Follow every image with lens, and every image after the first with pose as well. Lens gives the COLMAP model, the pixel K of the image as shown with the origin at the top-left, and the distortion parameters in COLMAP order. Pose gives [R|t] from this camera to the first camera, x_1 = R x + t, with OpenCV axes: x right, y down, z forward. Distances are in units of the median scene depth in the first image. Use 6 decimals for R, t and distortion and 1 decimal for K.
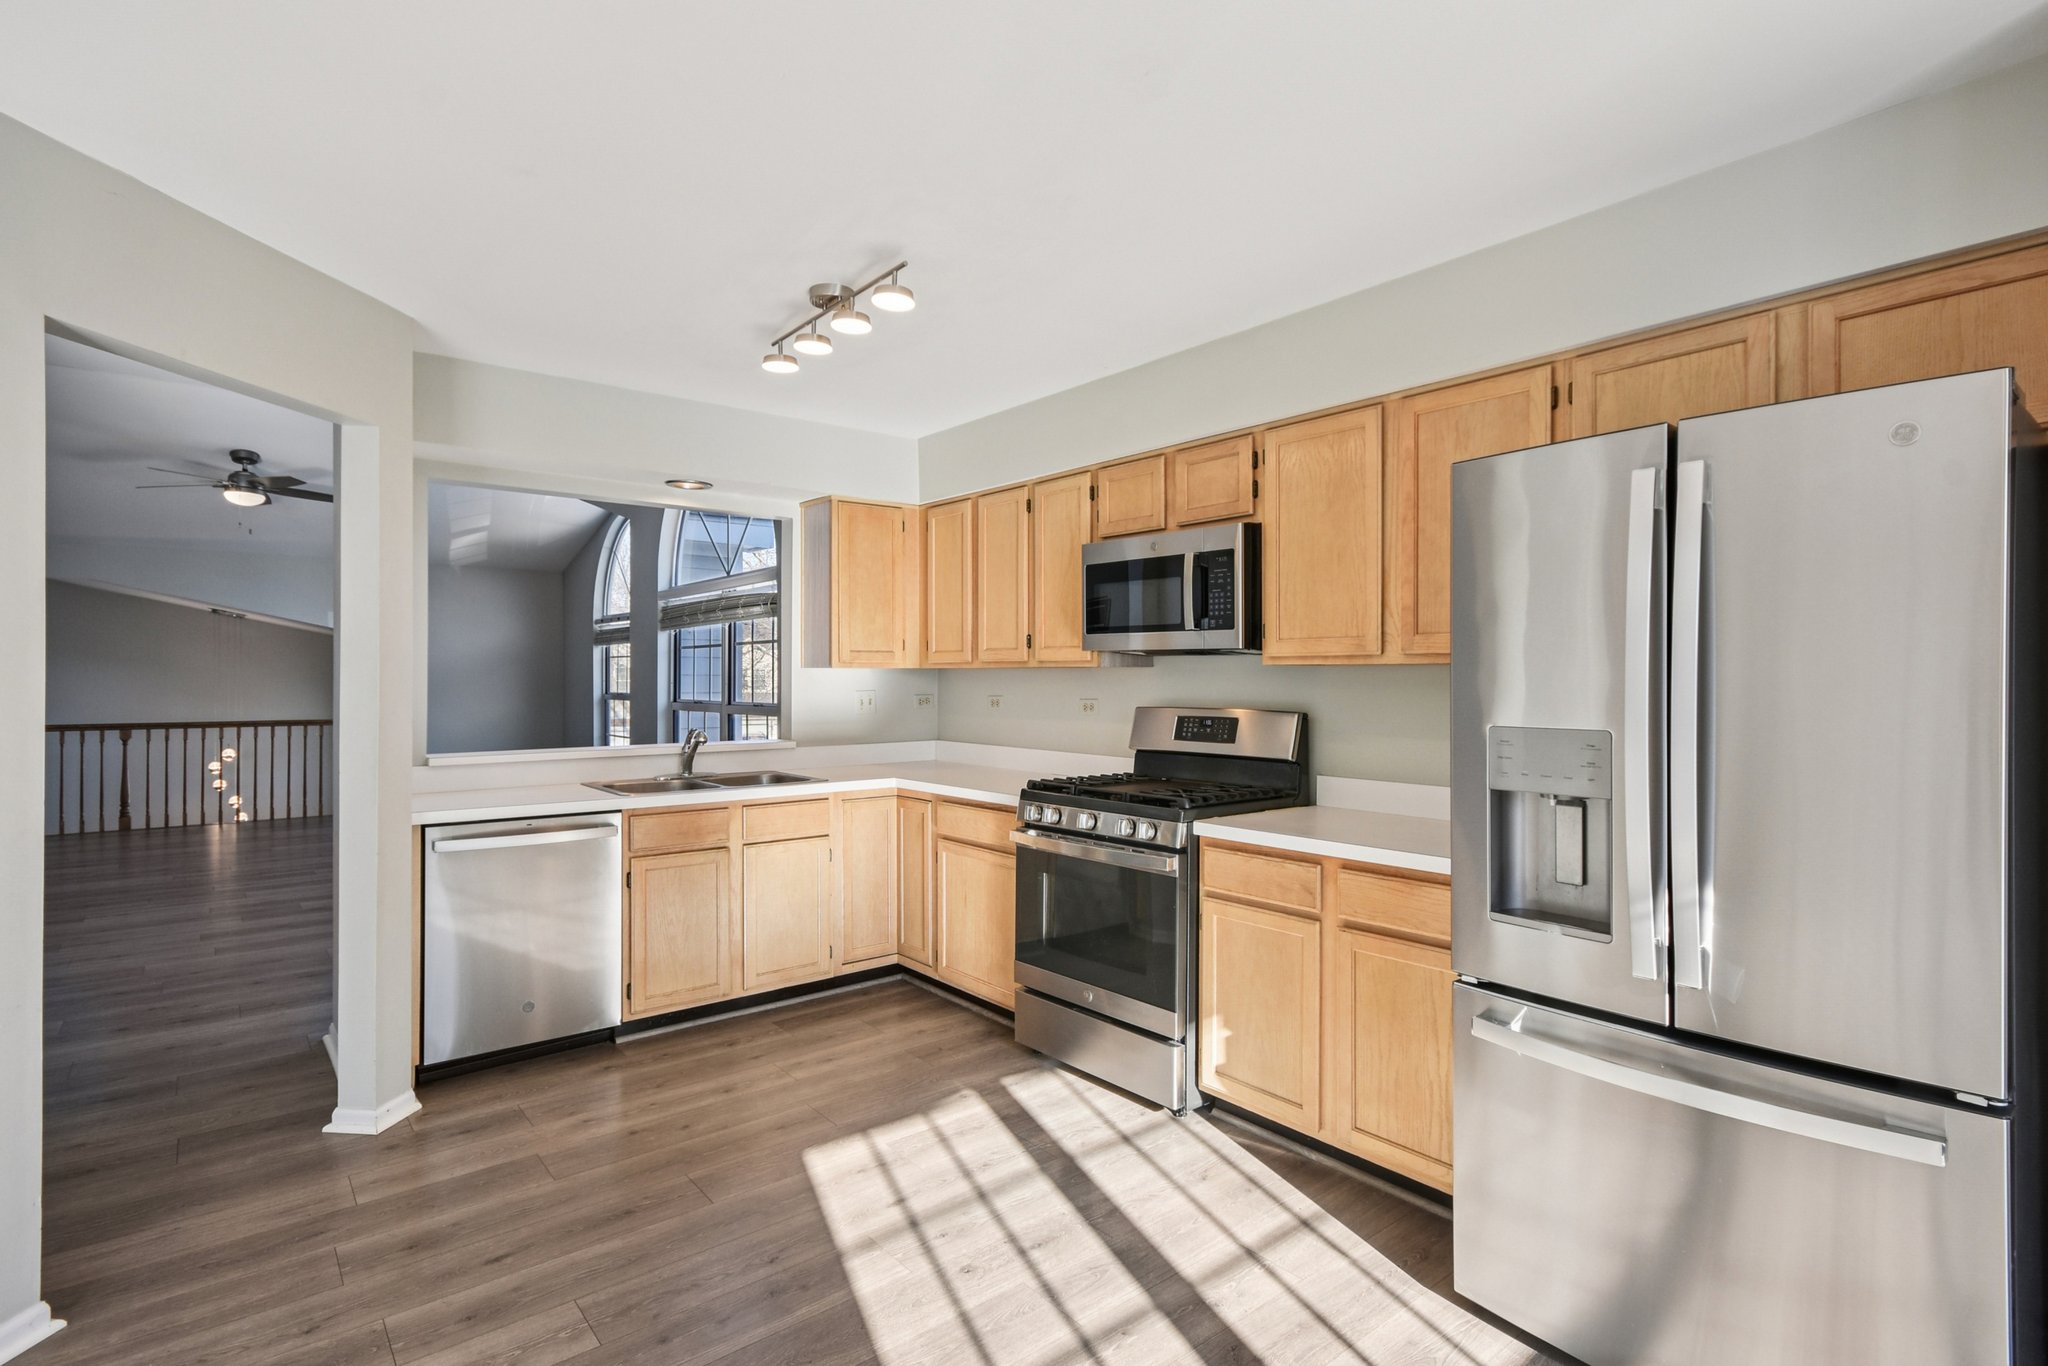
lens RADIAL K [[1005.0, 0, 1024.0], [0, 1005.0, 683.0], [0, 0, 1]] dist [0.017664, 0.000081]
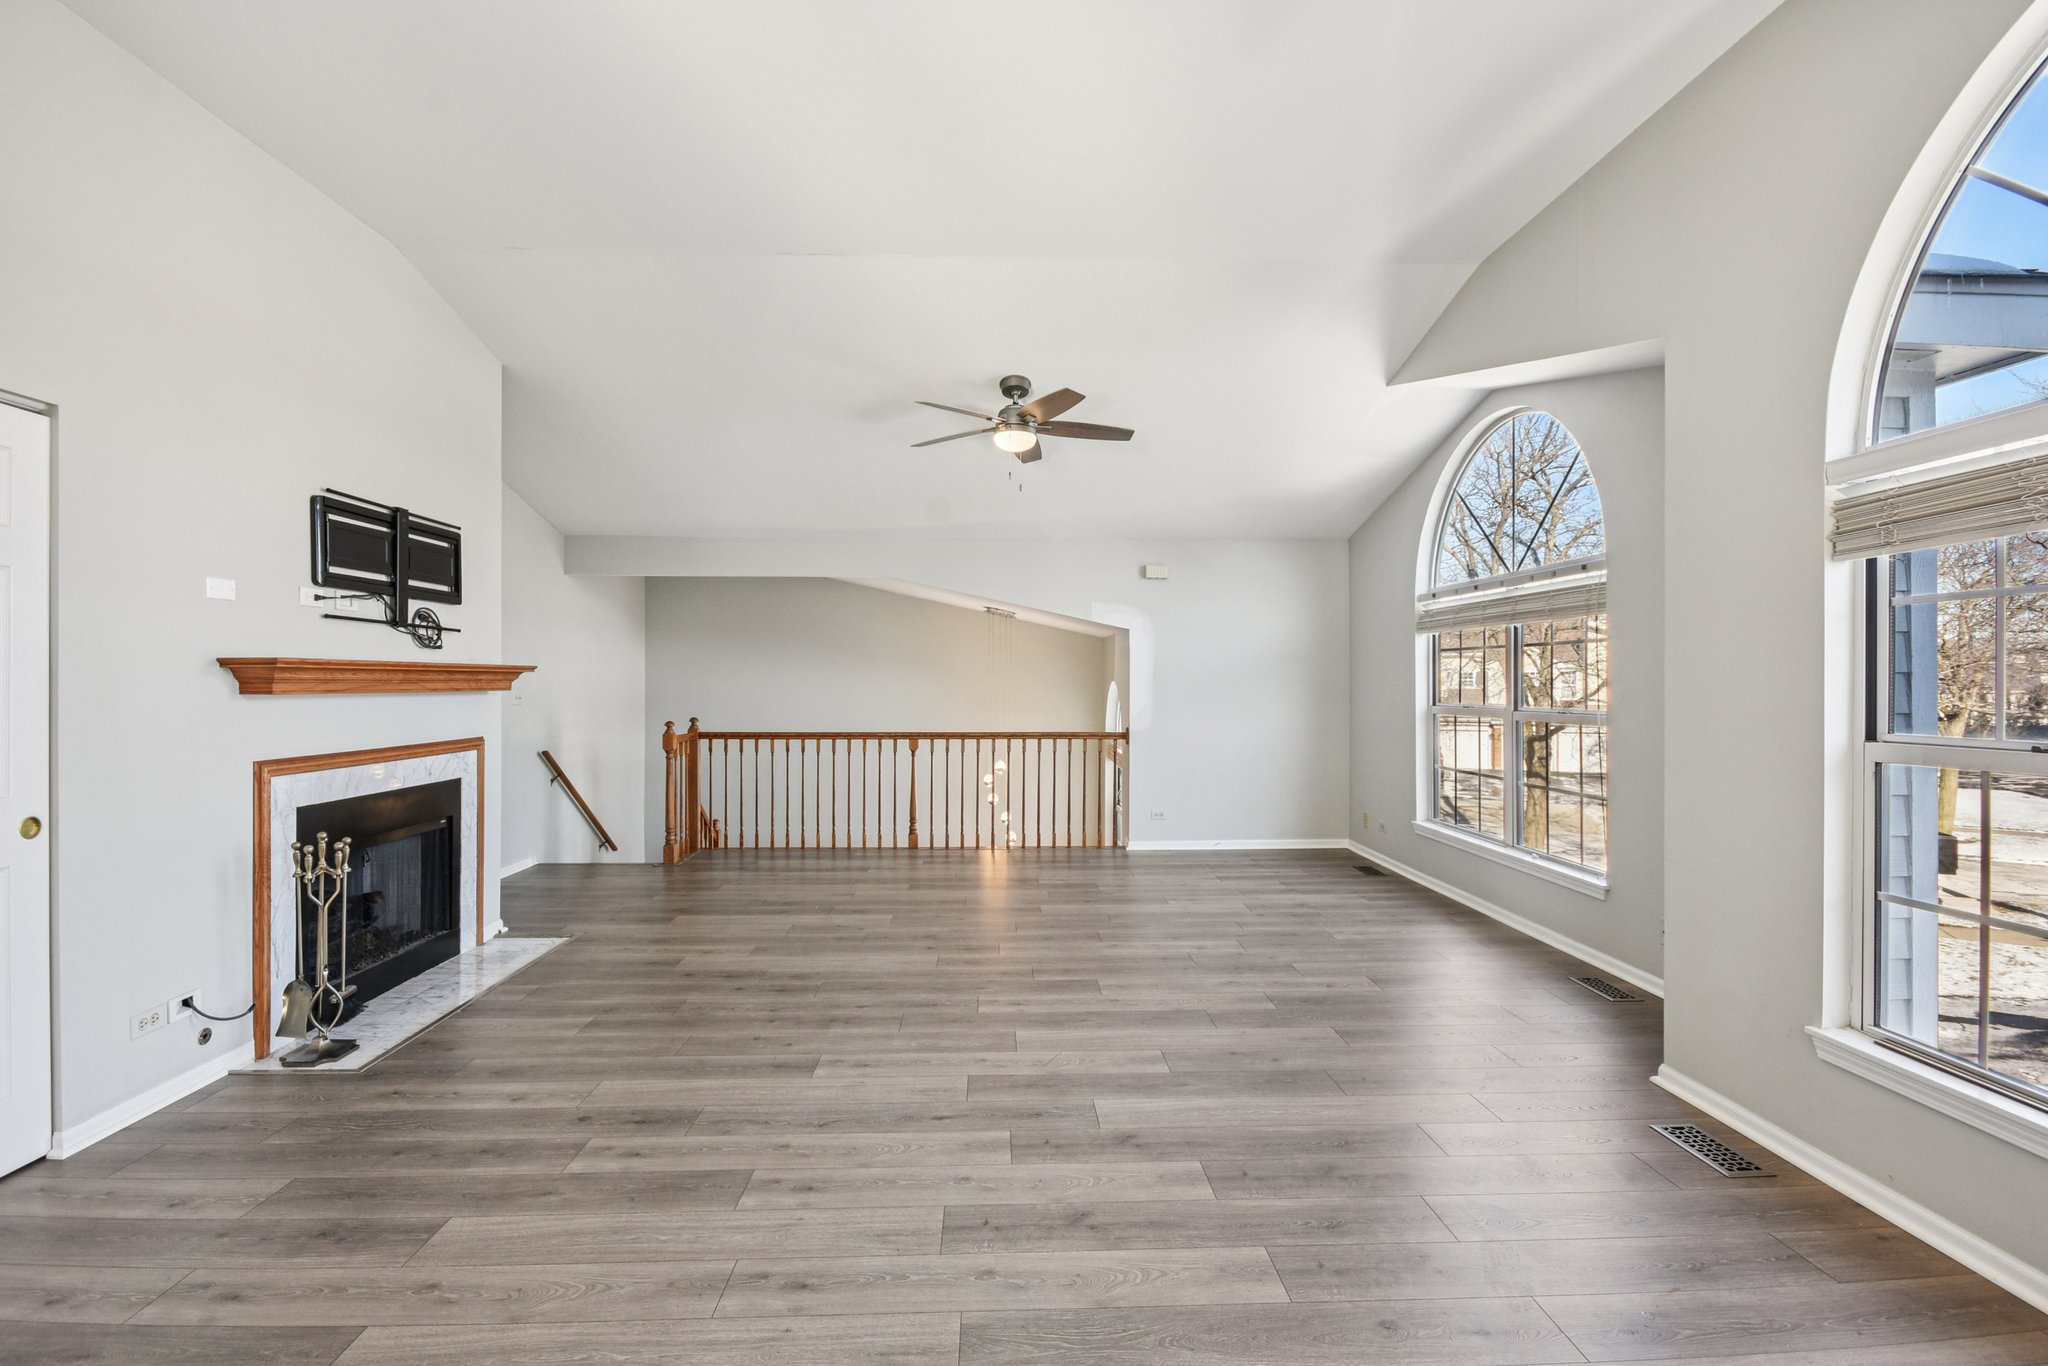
lens RADIAL K [[909.2, 0, 1025.8], [0, 909.2, 682.4], [0, 0, 1]] dist [0.002543, 0.000102]
pose [[0.801717, -0.002581, -0.597698, -0.676622], [-0.000149, 0.999990, -0.004519, -0.003555], [0.597703, 0.003712, 0.801709, 0.878985]]
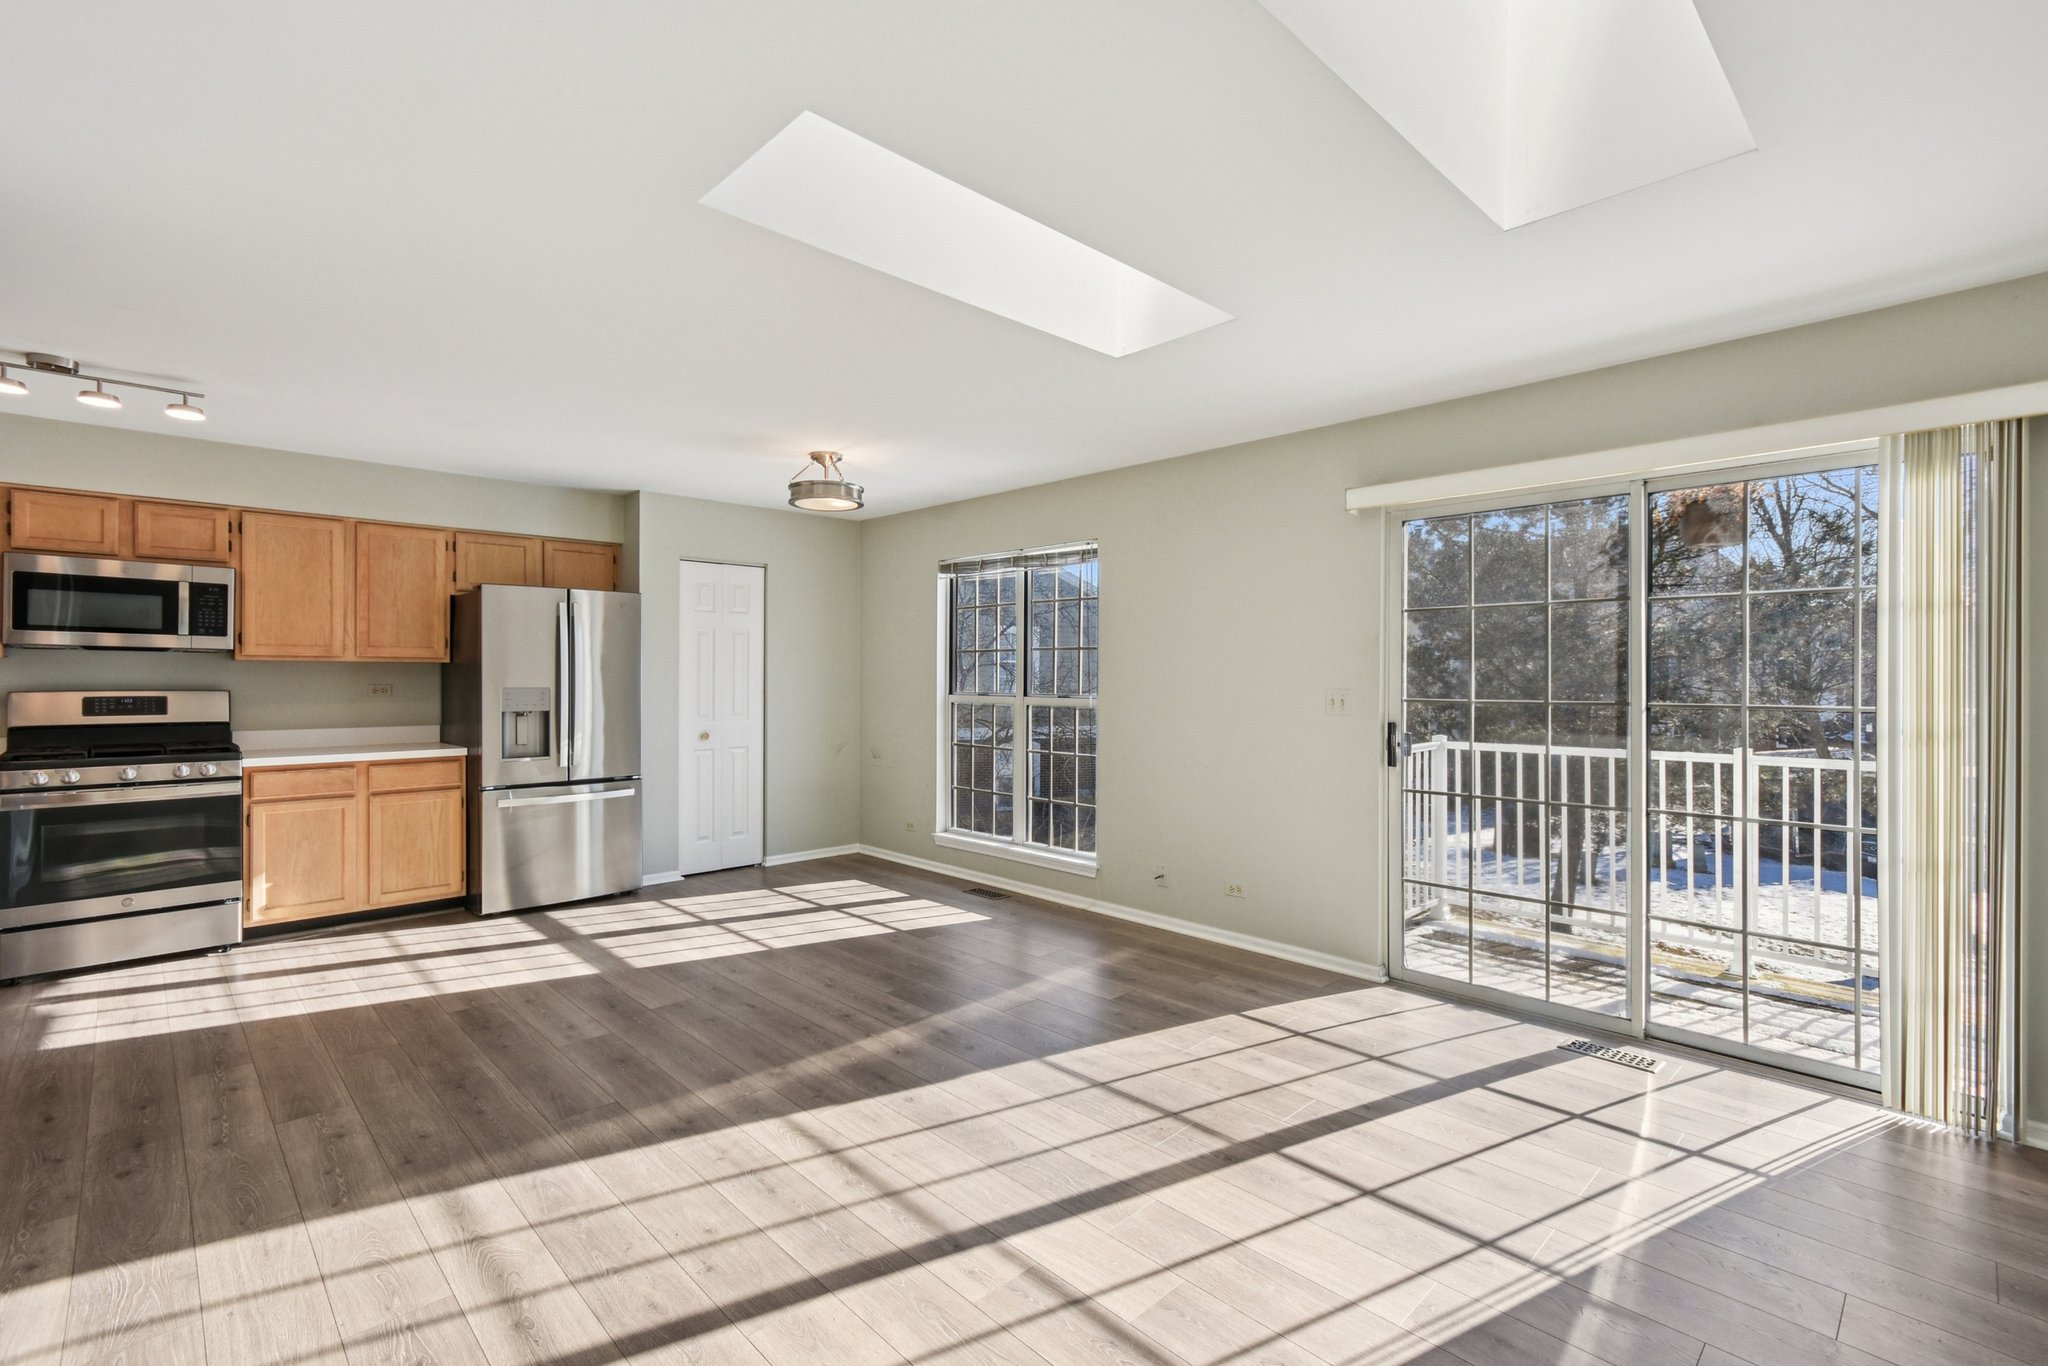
lens RADIAL K [[921.3, 0, 1067.2], [0, 921.3, 678.9], [0, 0, 1]] dist [0.000582, 0.000111]
pose [[-0.125718, -0.006194, 0.992047, -1.141722], [0.000804, 0.999980, 0.006346, 0.003097], [-0.992066, 0.001595, -0.125710, -0.084168]]
